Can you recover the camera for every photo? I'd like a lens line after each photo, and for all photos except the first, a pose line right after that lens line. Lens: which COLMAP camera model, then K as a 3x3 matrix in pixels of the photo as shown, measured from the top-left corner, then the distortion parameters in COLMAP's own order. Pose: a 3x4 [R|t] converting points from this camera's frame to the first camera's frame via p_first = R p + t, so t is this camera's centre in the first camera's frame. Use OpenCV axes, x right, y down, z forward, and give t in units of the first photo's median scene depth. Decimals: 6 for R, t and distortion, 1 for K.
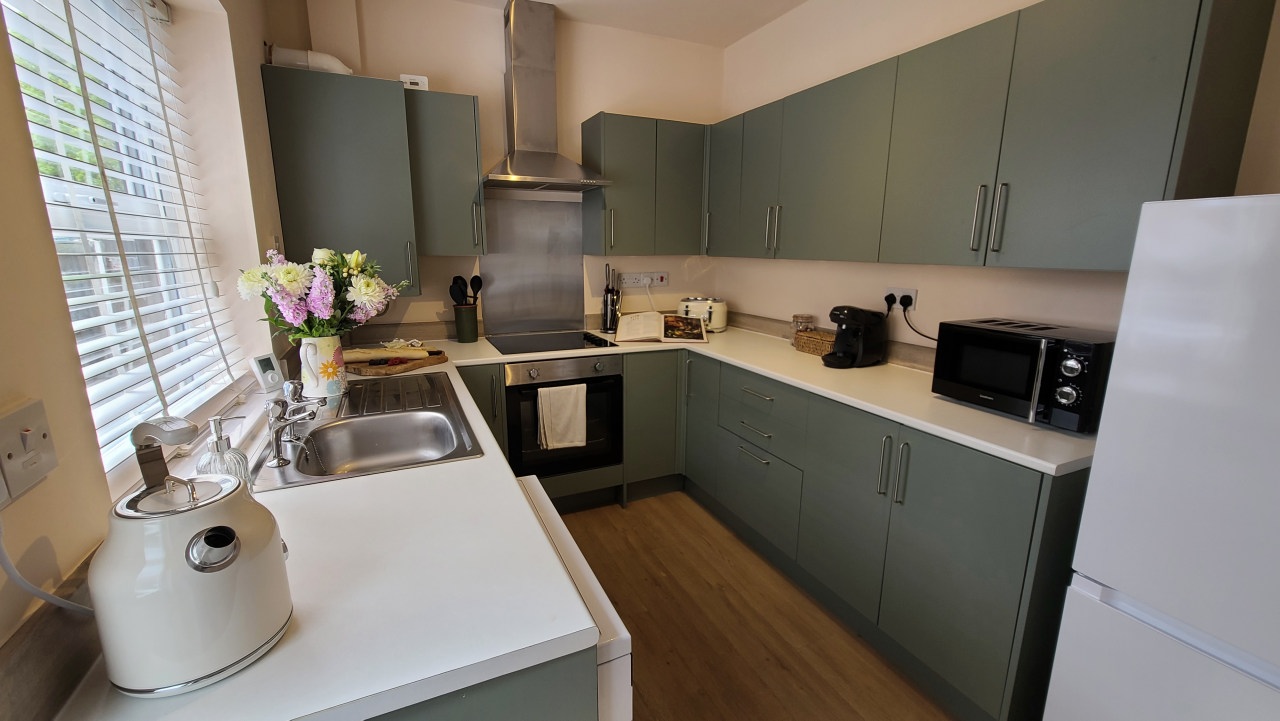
lens RADIAL K [[526.3, 0, 642.1], [0, 526.3, 362.7], [0, 0, 1]] dist [0.000251, -0.000353]
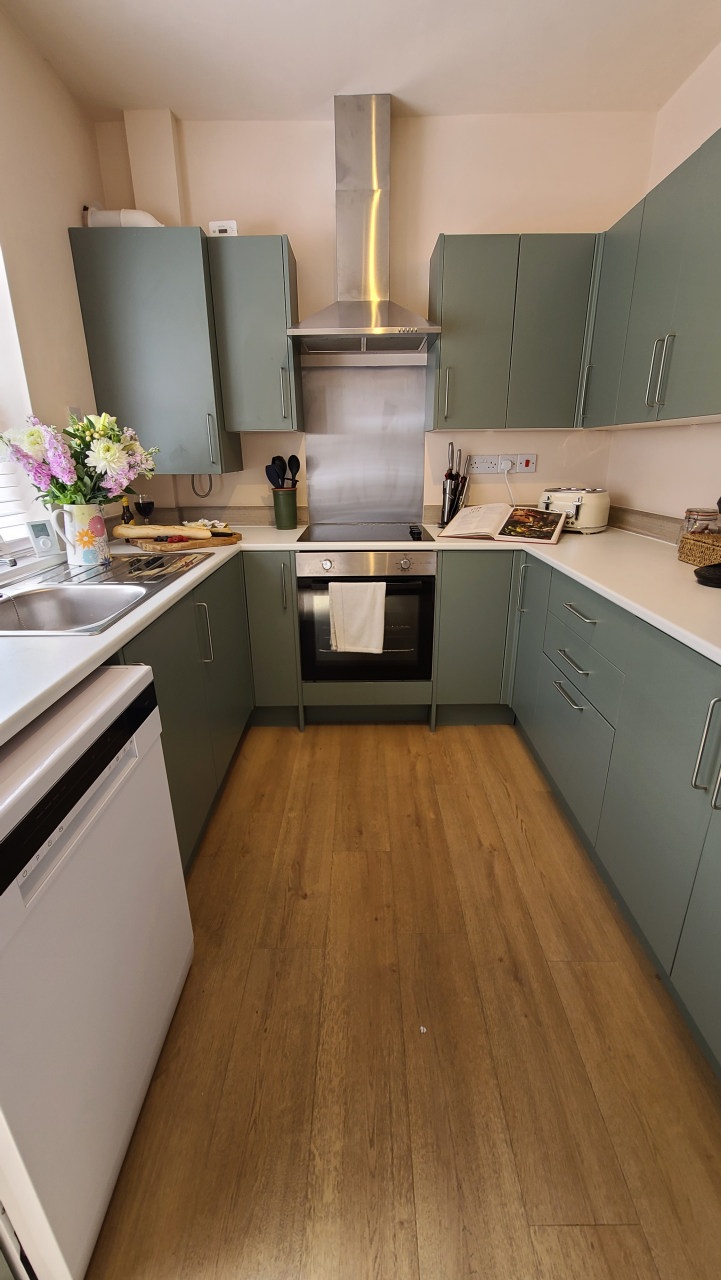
lens RADIAL K [[526.3, 0, 357.9], [0, 526.3, 640.0], [0, 0, 1]] dist [0.000251, -0.000353]
pose [[0.904237, 0.128996, -0.407081, 0.209670], [-0.077465, 0.987018, 0.140695, 0.015280], [0.419945, -0.095687, 0.902491, 0.193689]]
